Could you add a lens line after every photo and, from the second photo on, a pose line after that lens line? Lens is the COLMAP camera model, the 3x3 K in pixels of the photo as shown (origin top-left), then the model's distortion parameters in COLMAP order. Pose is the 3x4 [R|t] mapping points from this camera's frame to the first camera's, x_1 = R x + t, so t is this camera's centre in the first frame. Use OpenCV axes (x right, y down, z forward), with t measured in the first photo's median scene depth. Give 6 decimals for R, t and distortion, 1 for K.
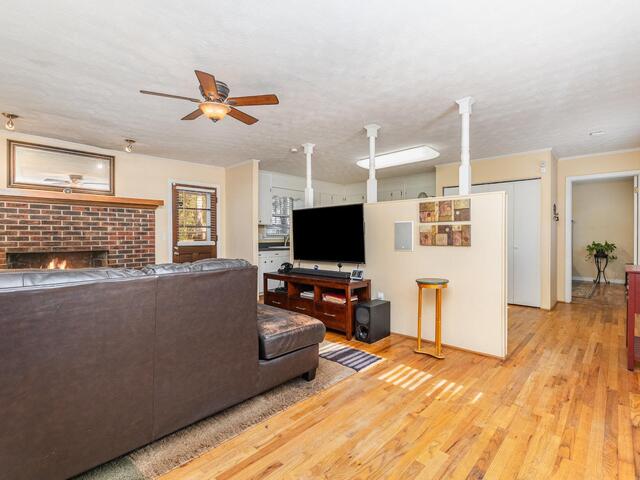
lens RADIAL K [[318.9, 0, 321.8], [0, 318.9, 238.5], [0, 0, 1]] dist [-0.004576, -0.000236]
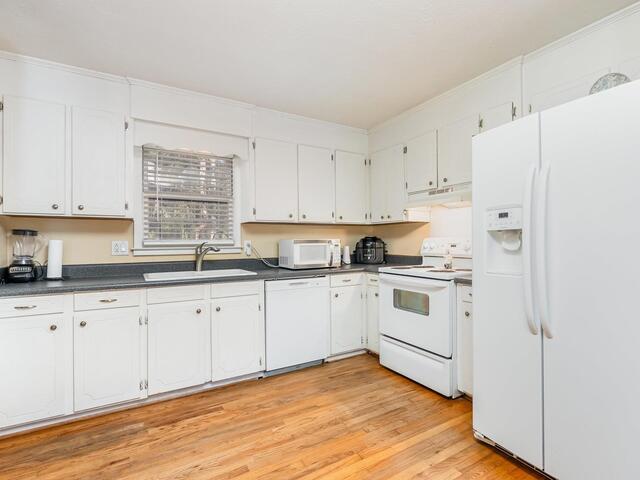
lens RADIAL K [[318.9, 0, 321.8], [0, 318.9, 238.5], [0, 0, 1]] dist [-0.004576, -0.000236]
pose [[0.960867, -0.007578, -0.276906, 0.231439], [0.004047, 0.999903, -0.013323, -0.016285], [0.276980, 0.011681, 0.960805, 0.975652]]
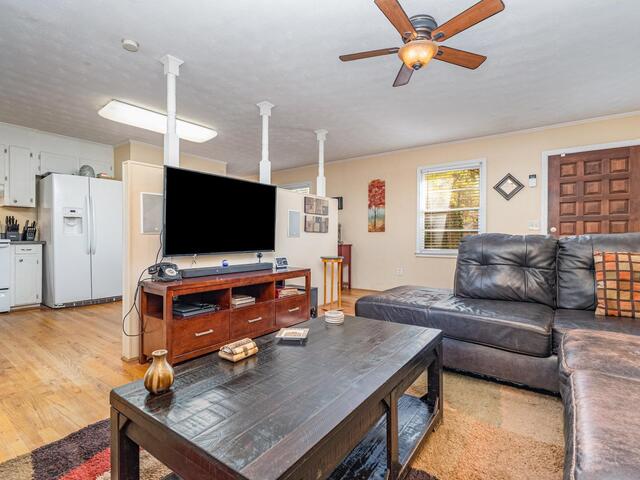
lens RADIAL K [[318.9, 0, 321.8], [0, 318.9, 238.5], [0, 0, 1]] dist [-0.004576, -0.000236]
pose [[-0.129254, 0.003894, 0.991604, -0.657943], [0.003756, 0.999987, -0.003437, 0.037128], [-0.991604, 0.003281, -0.129266, 0.794083]]
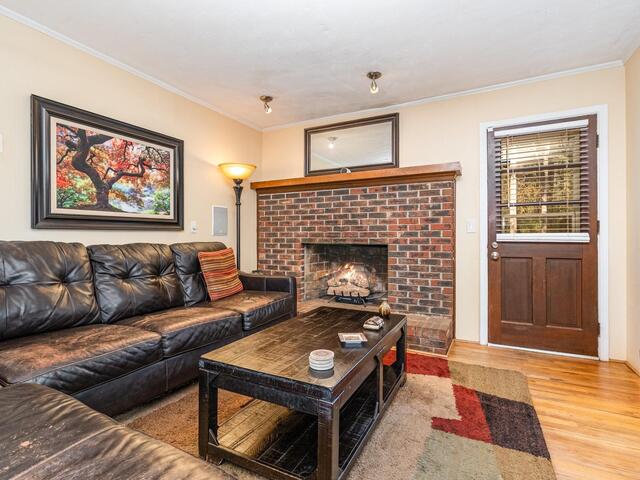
lens RADIAL K [[318.9, 0, 321.8], [0, 318.9, 238.5], [0, 0, 1]] dist [-0.004576, -0.000236]
pose [[0.268760, 0.011798, -0.963135, -0.008867], [-0.005495, 0.999927, 0.010715, 0.015798], [0.963192, 0.002412, 0.268805, 0.653548]]
